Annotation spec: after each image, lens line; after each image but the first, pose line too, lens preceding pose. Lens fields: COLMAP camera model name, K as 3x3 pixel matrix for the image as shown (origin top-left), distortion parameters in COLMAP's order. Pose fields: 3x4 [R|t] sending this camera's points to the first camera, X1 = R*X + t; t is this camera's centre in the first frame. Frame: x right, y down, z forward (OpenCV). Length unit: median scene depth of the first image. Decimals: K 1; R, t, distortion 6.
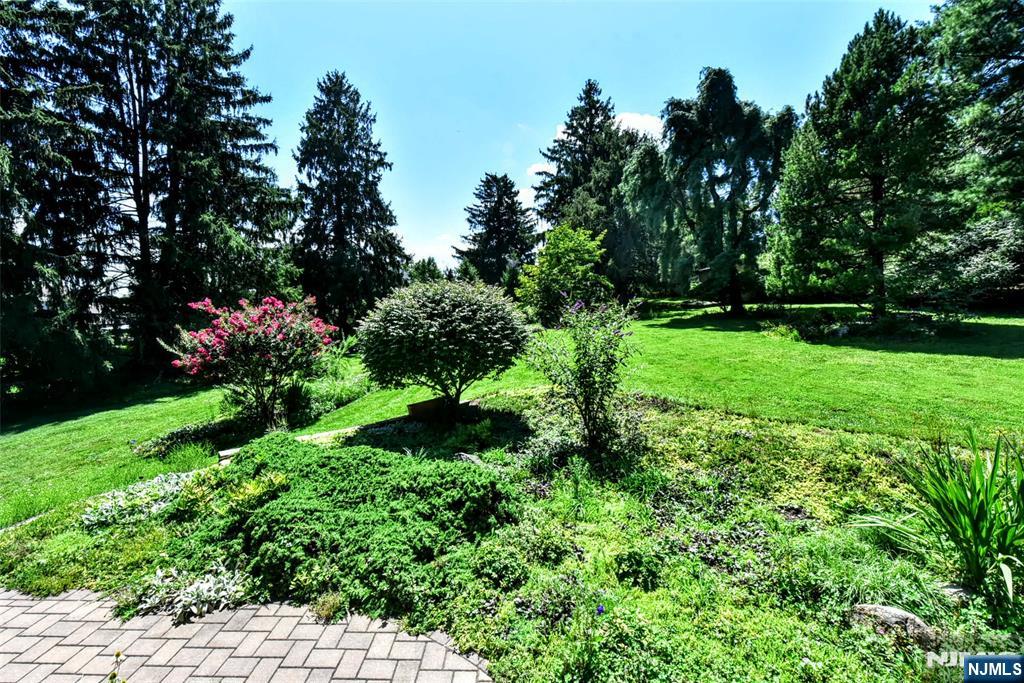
lens RADIAL K [[460.2, 0, 505.7], [0, 460.2, 342.6], [0, 0, 1]] dist [0.004129, -0.000089]
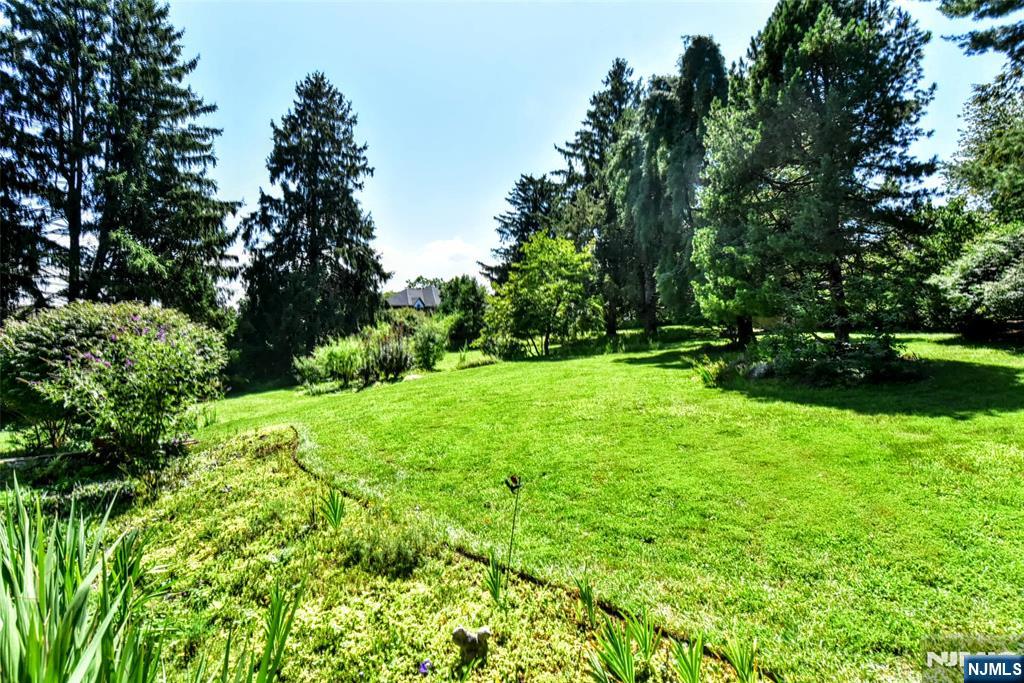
lens RADIAL K [[568.0, 0, 514.8], [0, 568.0, 336.6], [0, 0, 1]] dist [0.000614, 0.001355]
pose [[0.982448, 0.011979, -0.186153, 0.259553], [-0.025788, 0.997076, -0.071940, -0.001009], [0.184747, 0.075478, 0.979883, 0.019335]]
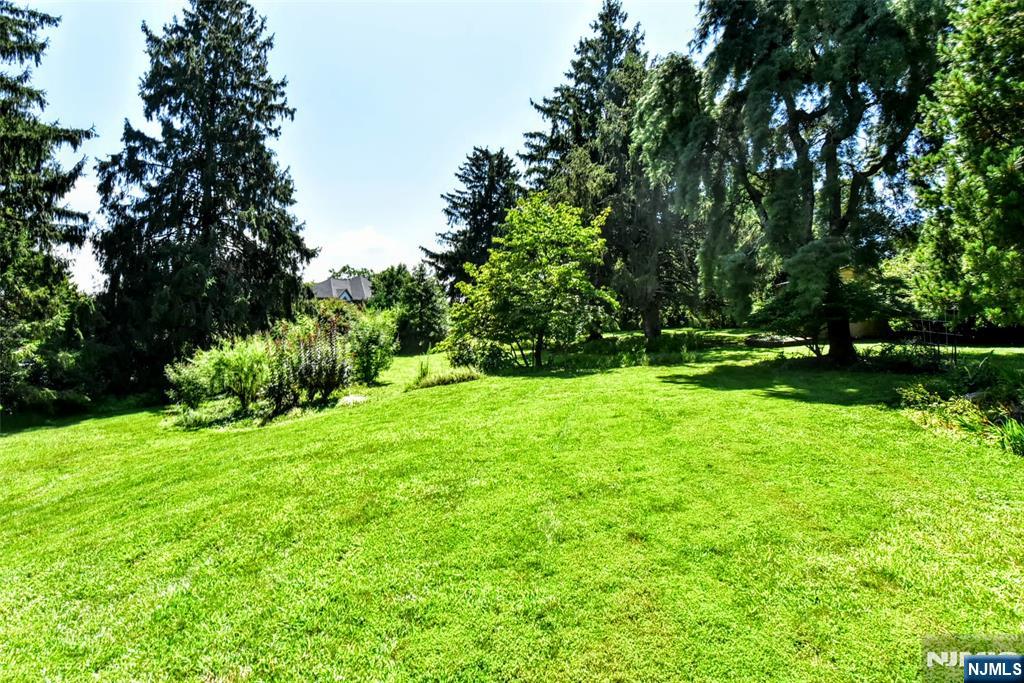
lens RADIAL K [[568.0, 0, 511.6], [0, 568.0, 337.0], [0, 0, 1]] dist [0.000614, 0.001355]
pose [[0.997794, 0.033360, -0.057394, 0.137633], [-0.037614, 0.996496, -0.074708, -0.022929], [0.054701, 0.076702, 0.995552, 0.279726]]
